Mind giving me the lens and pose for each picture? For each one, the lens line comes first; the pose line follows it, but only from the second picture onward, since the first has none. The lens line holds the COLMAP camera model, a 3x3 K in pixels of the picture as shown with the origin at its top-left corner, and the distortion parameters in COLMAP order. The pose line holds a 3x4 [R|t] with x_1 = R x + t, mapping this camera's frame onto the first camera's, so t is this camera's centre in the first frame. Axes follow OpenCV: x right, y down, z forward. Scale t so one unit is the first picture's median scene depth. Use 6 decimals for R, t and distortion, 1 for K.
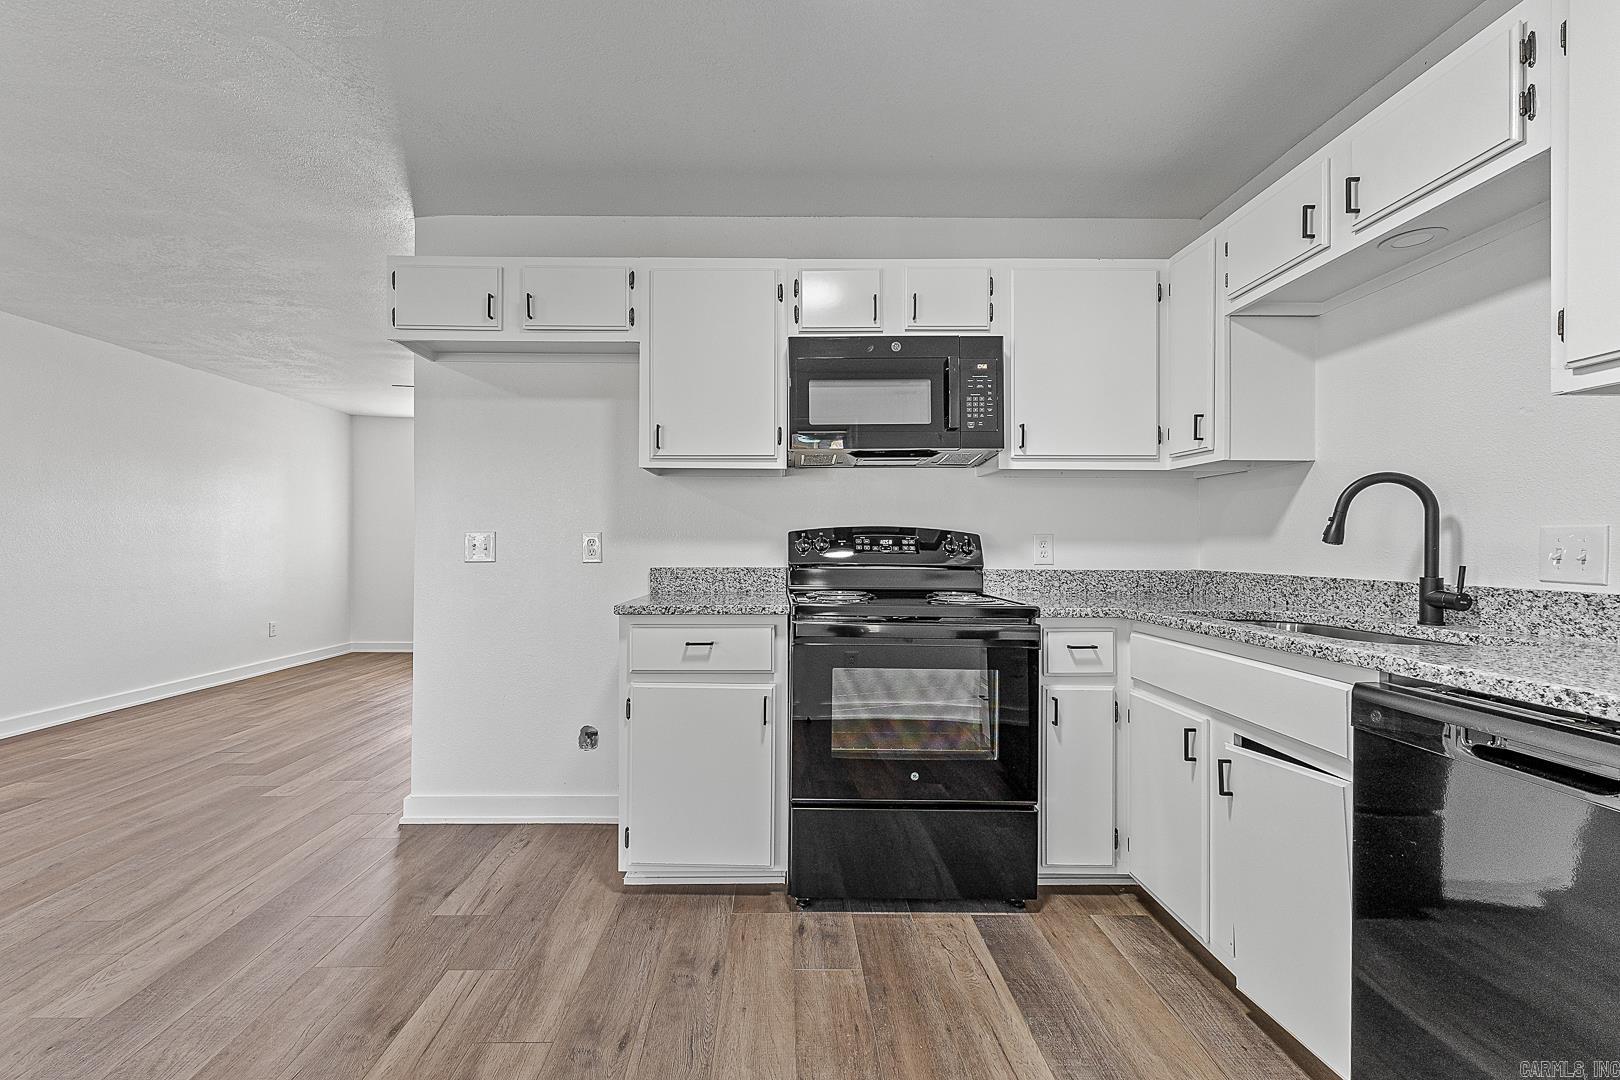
lens RADIAL K [[687.2, 0, 792.9], [0, 687.2, 535.9], [0, 0, 1]] dist [0.001793, 0.000840]
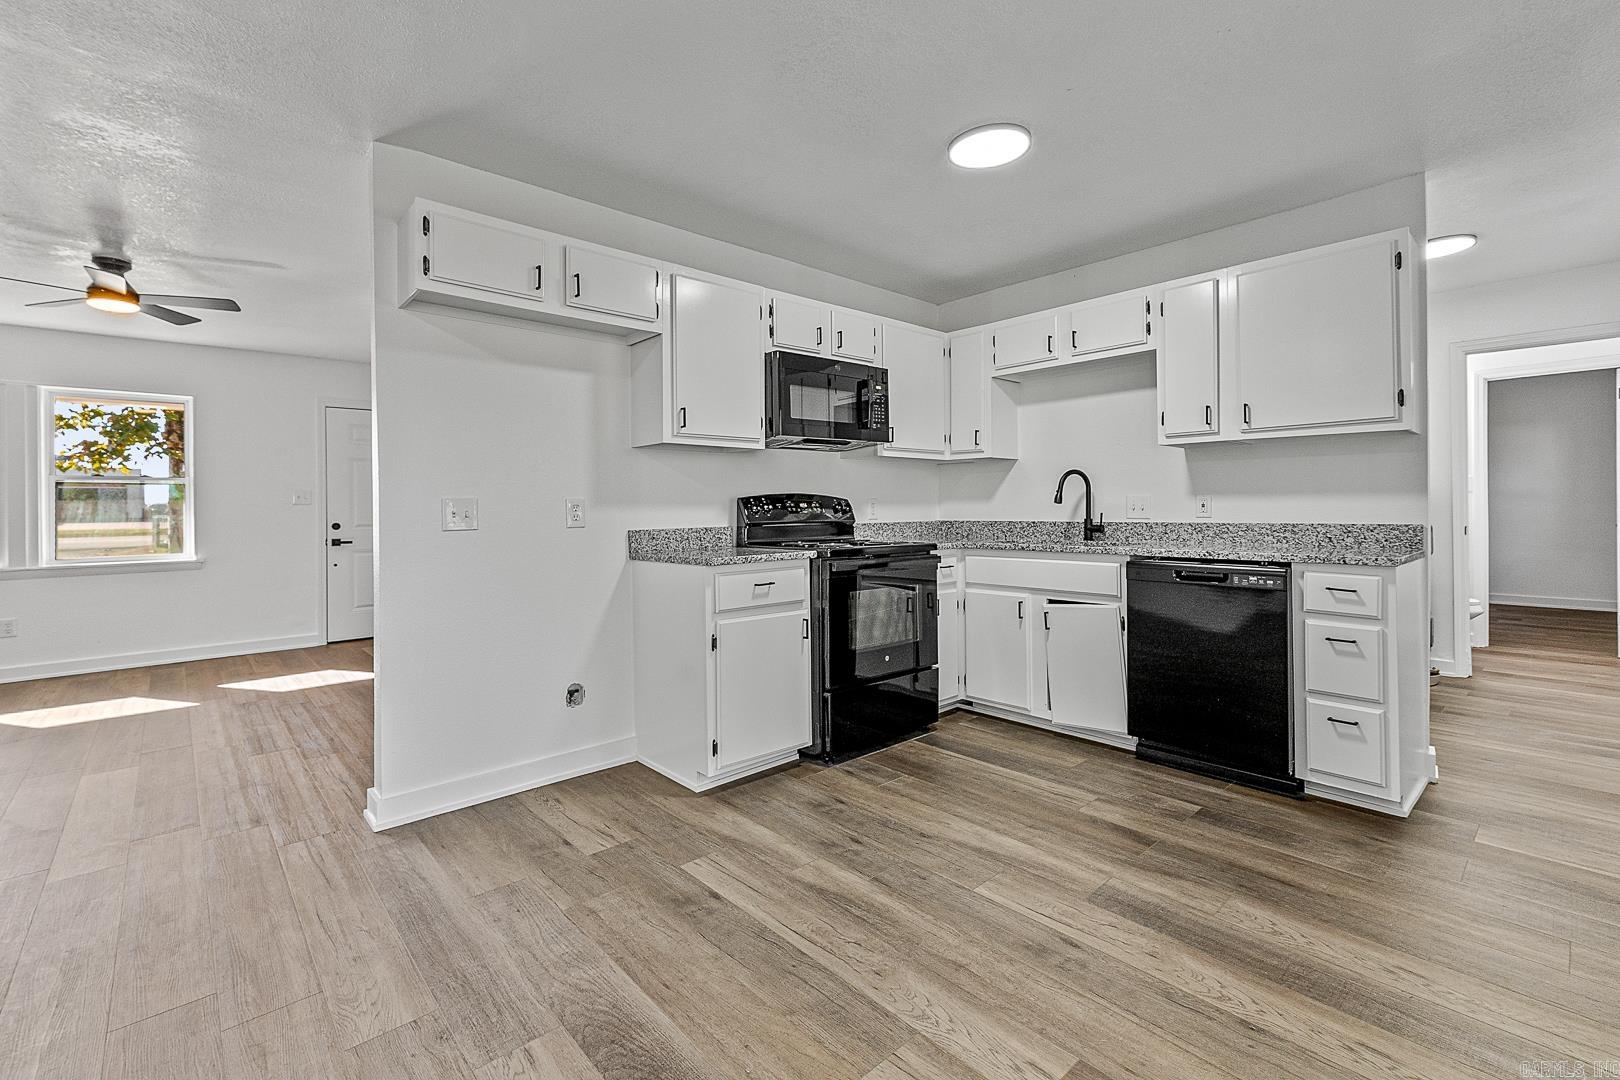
lens RADIAL K [[687.2, 0, 820.5], [0, 687.2, 500.7], [0, 0, 1]] dist [0.001793, 0.000840]
pose [[0.748444, -0.004074, 0.663186, -0.811536], [0.005944, 0.999982, -0.000564, 0.000663], [-0.663172, 0.004364, 0.748455, -0.039131]]
